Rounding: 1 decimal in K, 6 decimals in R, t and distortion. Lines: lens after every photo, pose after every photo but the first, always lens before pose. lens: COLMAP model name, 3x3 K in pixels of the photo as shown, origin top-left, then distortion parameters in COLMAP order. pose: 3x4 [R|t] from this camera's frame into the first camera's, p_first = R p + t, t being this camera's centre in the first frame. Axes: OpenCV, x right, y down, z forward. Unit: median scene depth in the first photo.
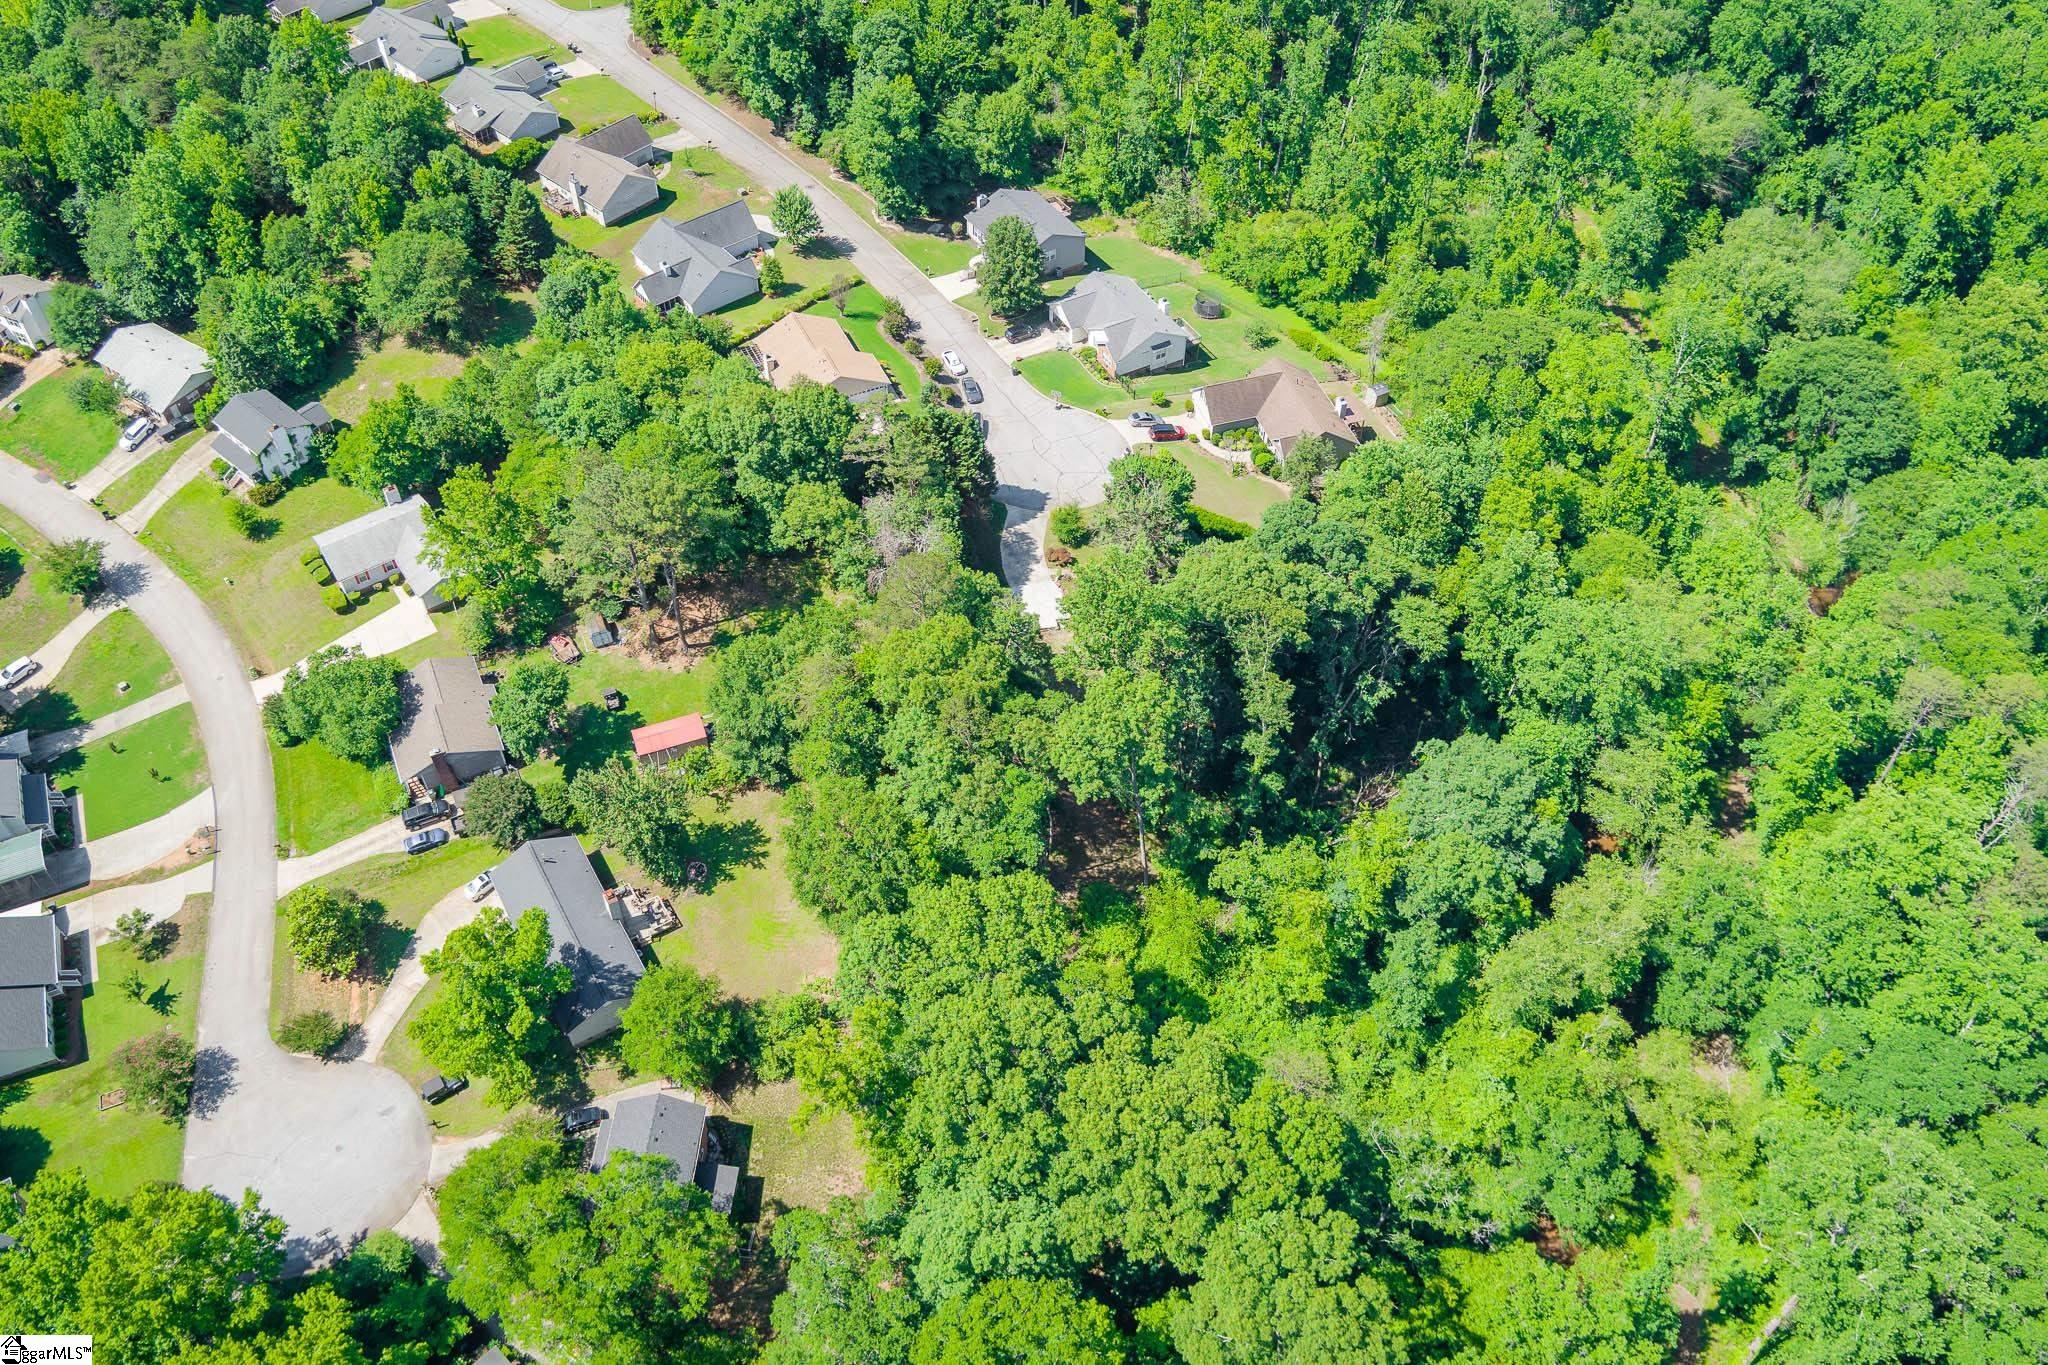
lens RADIAL K [[1658.6, 0, 1024.0], [0, 1658.6, 682.5], [0, 0, 1]] dist [-0.080095, 0.030866]
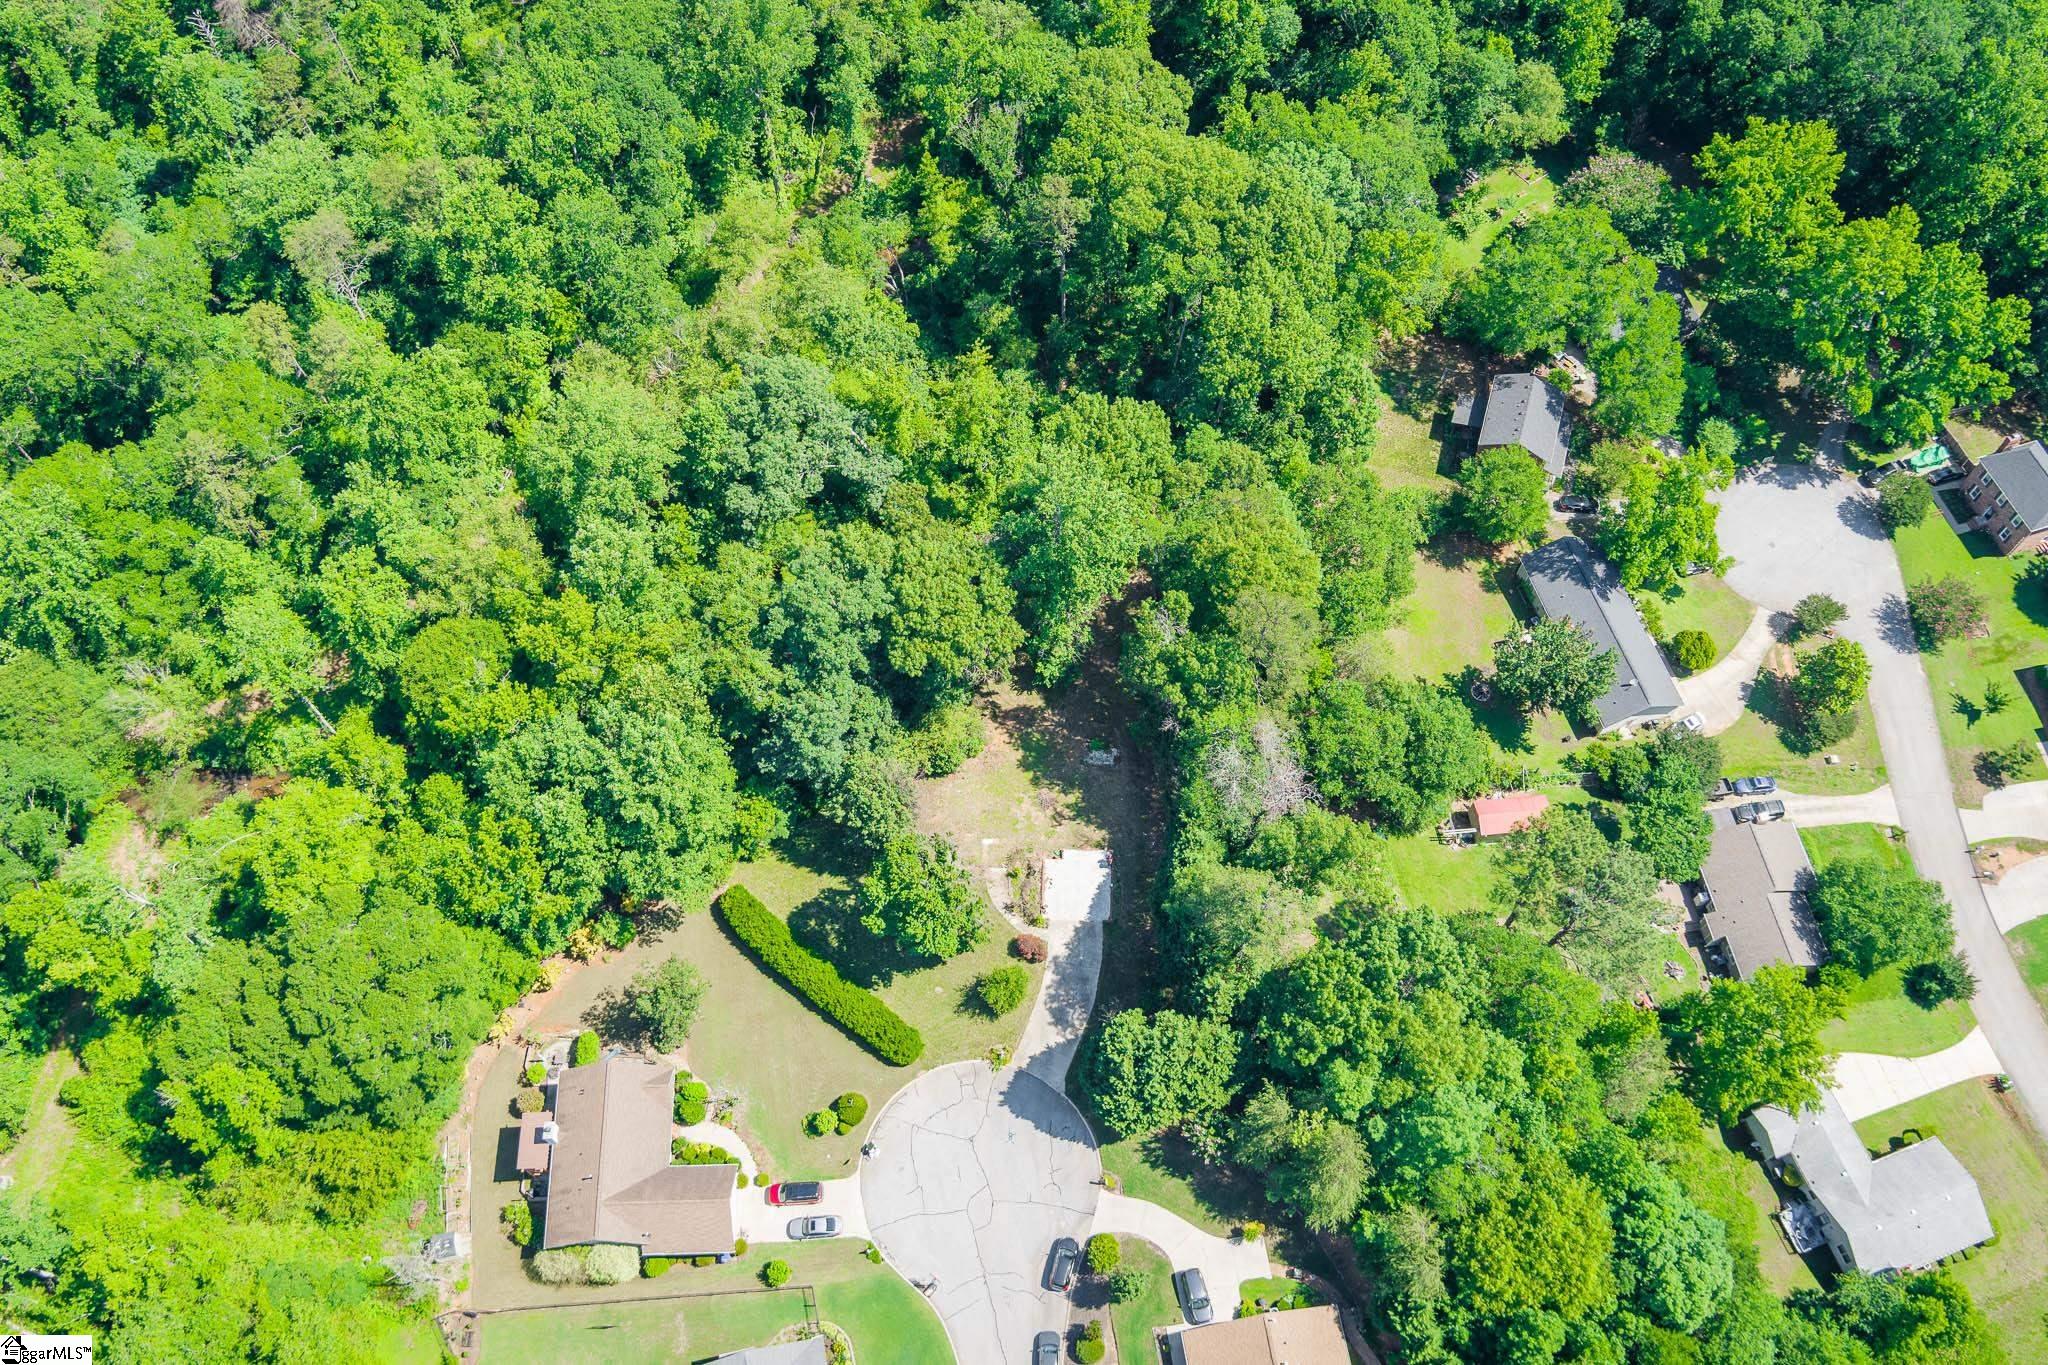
lens RADIAL K [[1658.6, 0, 1024.0], [0, 1658.6, 682.5], [0, 0, 1]] dist [-0.080095, 0.030866]
pose [[-0.963855, -0.238909, 0.117927, -0.036057], [0.192453, -0.318233, 0.928272, -0.709205], [-0.184244, 0.917415, 0.352709, 0.550321]]
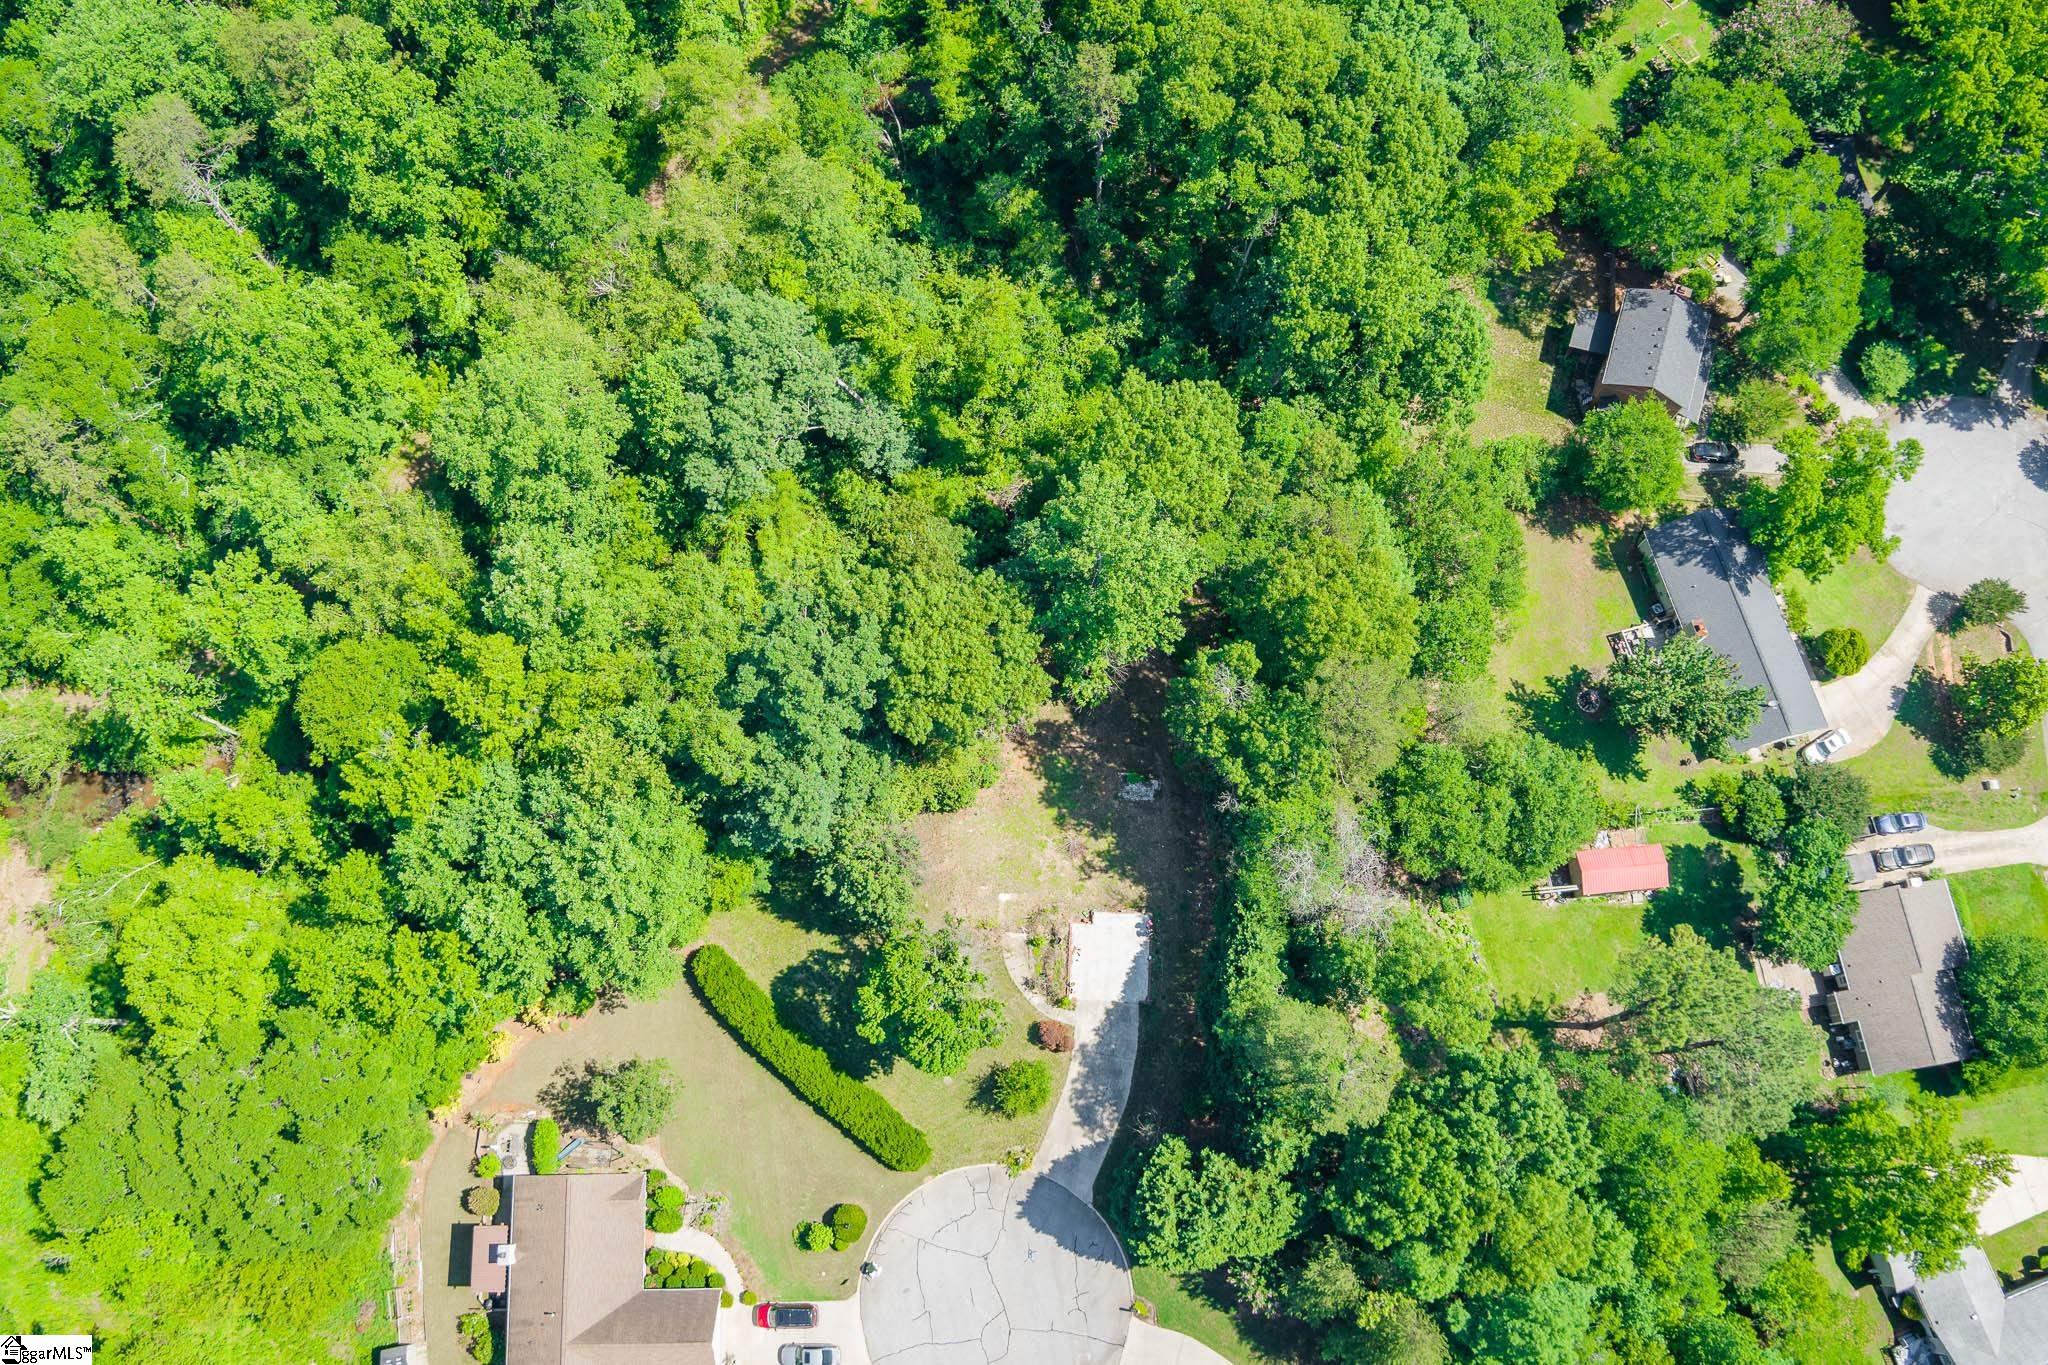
lens RADIAL K [[1658.6, 0, 1024.0], [0, 1658.6, 682.5], [0, 0, 1]] dist [-0.080095, 0.030866]
pose [[-0.961645, -0.266431, 0.065225, 0.025204], [0.196686, -0.504026, 0.840995, -0.529916], [-0.191192, 0.821567, 0.537097, 0.470408]]
